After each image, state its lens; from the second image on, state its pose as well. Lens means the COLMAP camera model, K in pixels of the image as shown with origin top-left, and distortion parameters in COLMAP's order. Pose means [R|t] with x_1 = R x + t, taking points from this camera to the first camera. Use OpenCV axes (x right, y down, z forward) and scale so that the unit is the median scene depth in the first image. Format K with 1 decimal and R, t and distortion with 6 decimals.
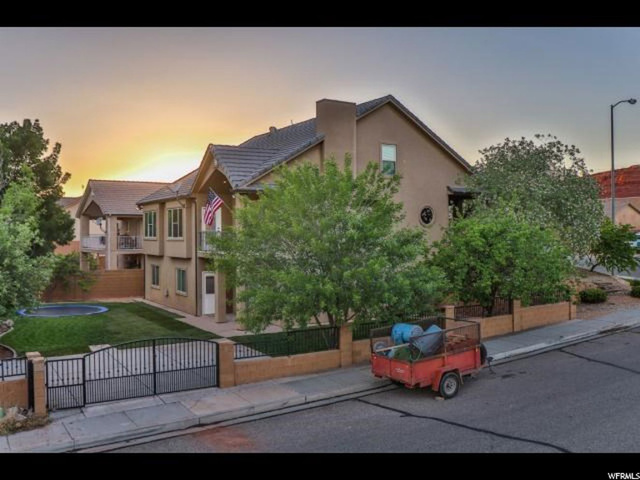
lens RADIAL K [[594.5, 0, 320.0], [0, 594.5, 240.0], [0, 0, 1]] dist [-0.125360, 0.008322]
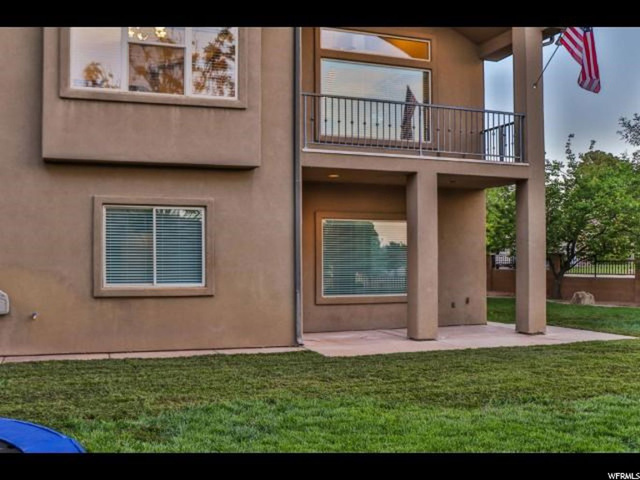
lens RADIAL K [[619.9, 0, 320.0], [0, 619.9, 240.0], [0, 0, 1]] dist [-0.001381, -0.000715]
pose [[0.272480, 0.037402, 0.961434, -0.527572], [0.011714, 0.999041, -0.042185, 0.082714], [-0.962090, 0.022757, 0.271780, 0.874296]]
